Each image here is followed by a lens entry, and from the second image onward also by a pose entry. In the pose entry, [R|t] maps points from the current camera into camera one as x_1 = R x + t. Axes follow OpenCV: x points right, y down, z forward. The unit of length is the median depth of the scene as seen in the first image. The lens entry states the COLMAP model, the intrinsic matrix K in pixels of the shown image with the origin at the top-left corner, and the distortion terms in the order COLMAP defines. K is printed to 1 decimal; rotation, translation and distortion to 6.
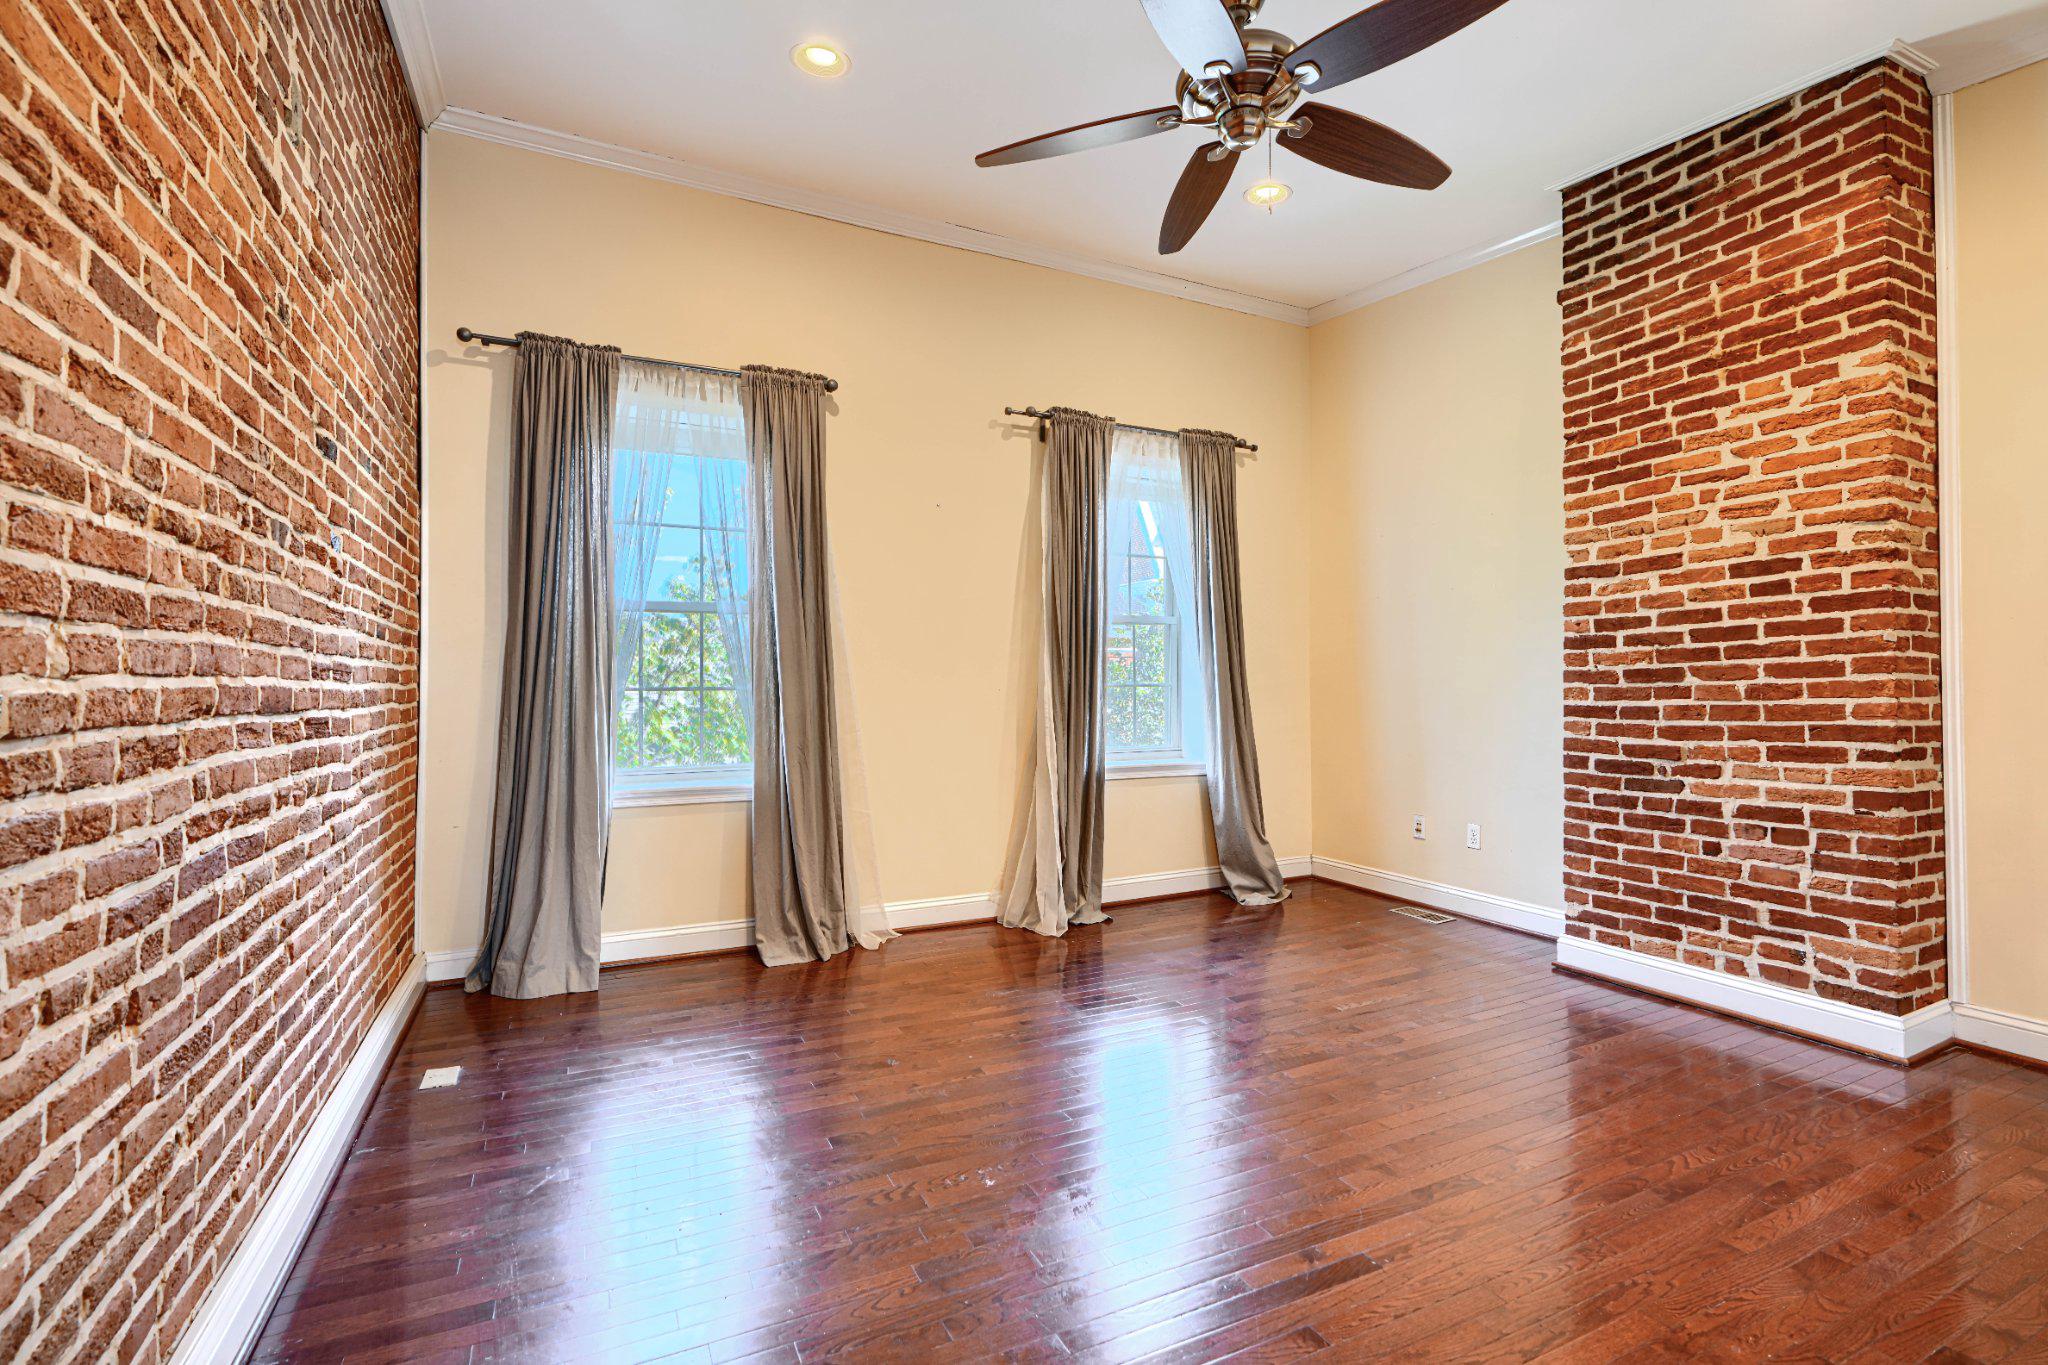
lens RADIAL K [[908.8, 0, 1033.1], [0, 908.8, 676.6], [0, 0, 1]] dist [-0.004347, -0.000437]
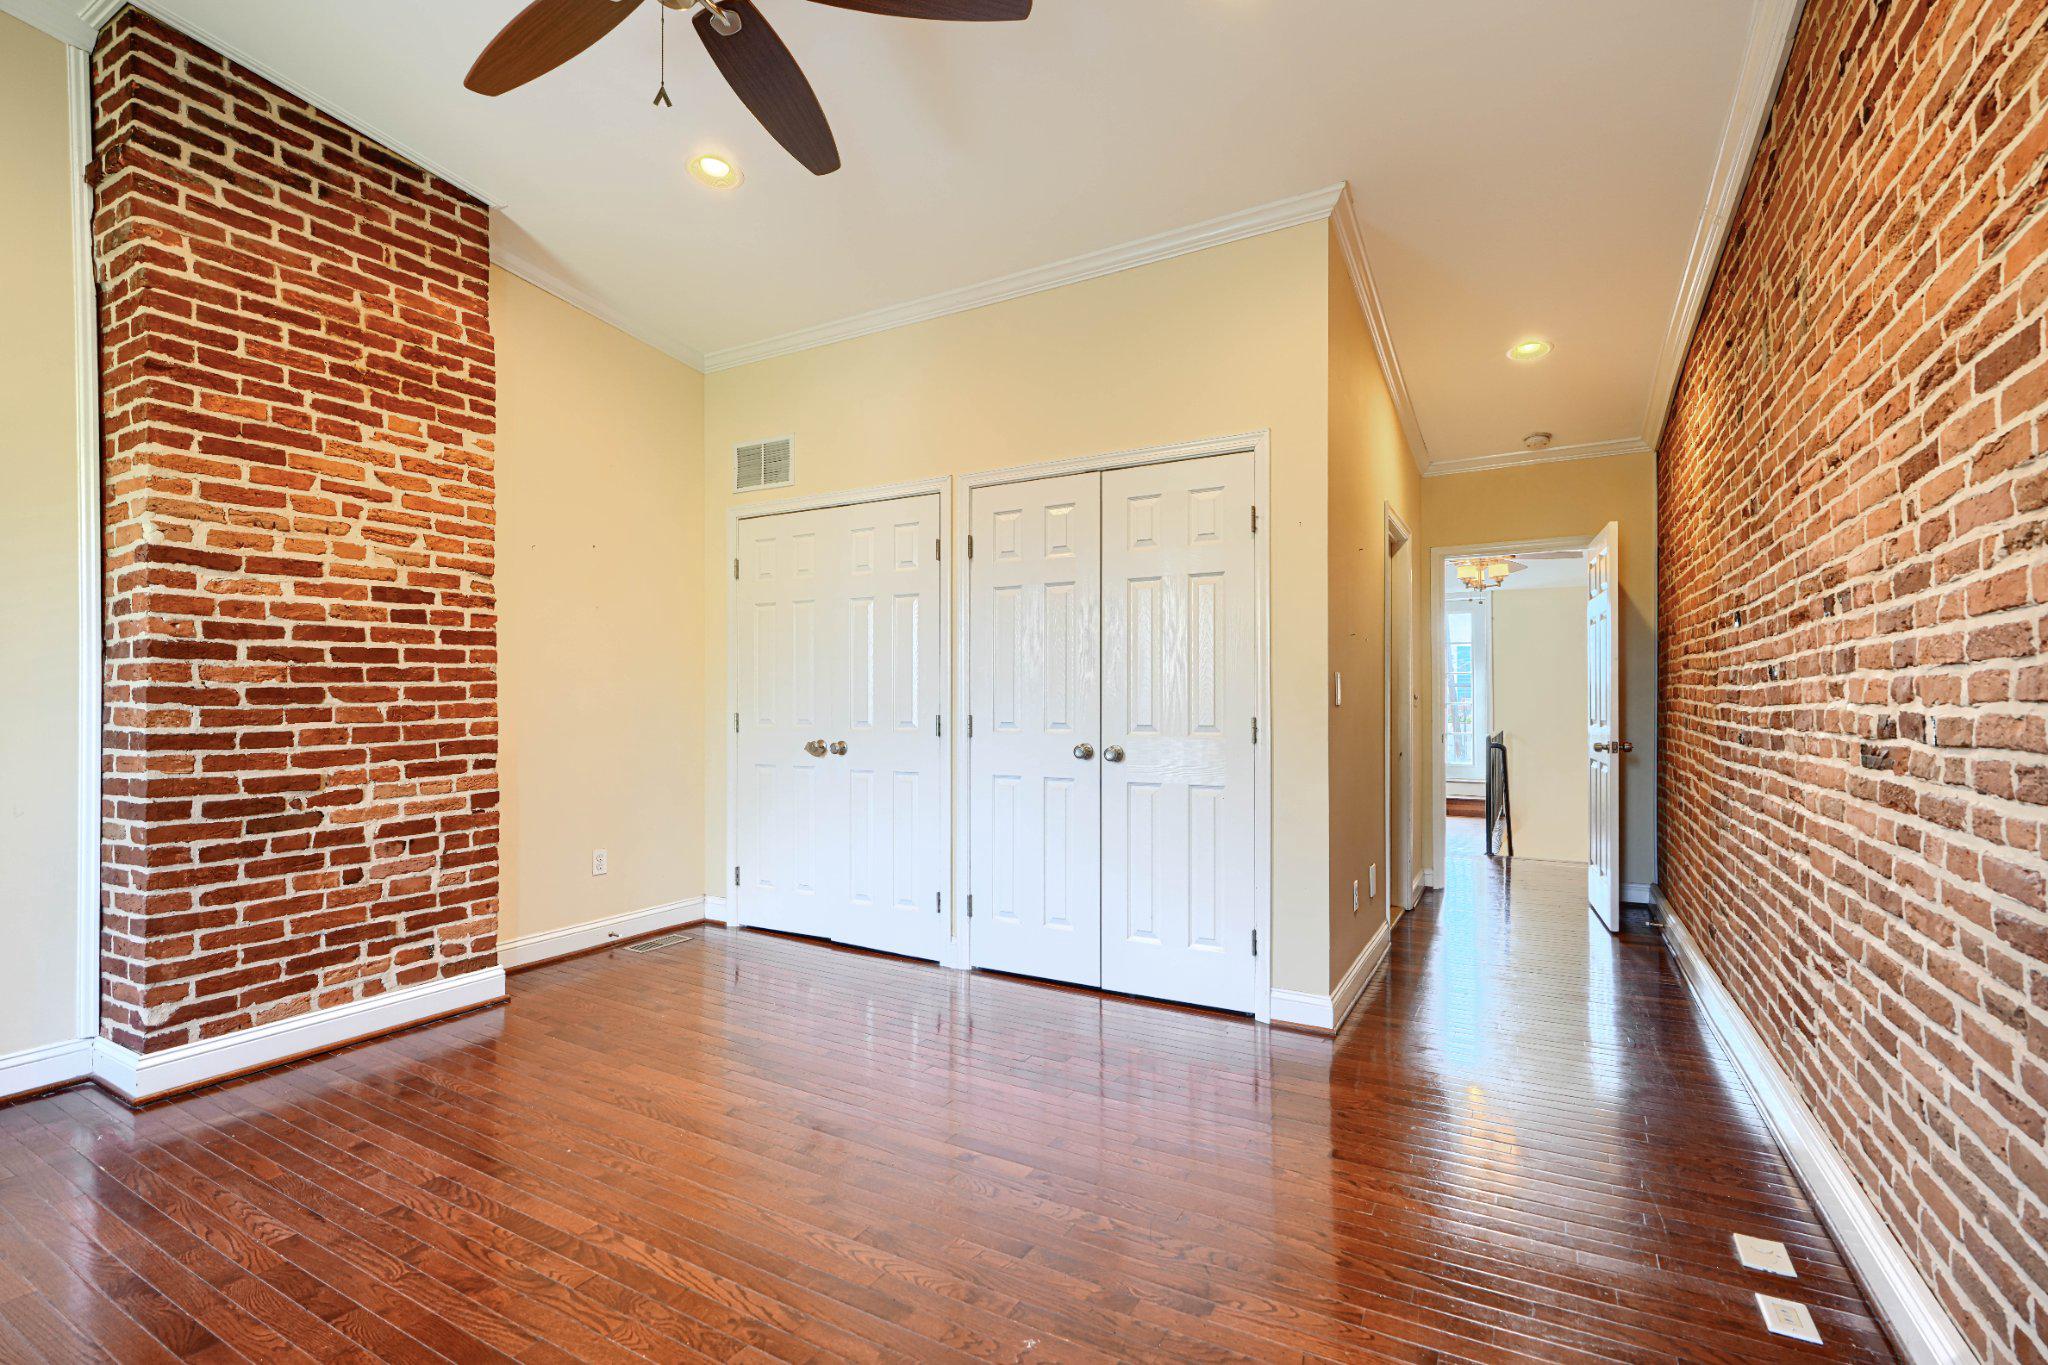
lens RADIAL K [[908.8, 0, 1033.1], [0, 908.8, 701.6], [0, 0, 1]] dist [-0.004347, -0.000437]
pose [[-0.566124, 0.003860, 0.824311, -0.454679], [-0.009701, 0.999889, -0.011344, 0.007502], [-0.824263, -0.014418, -0.566023, 0.942463]]
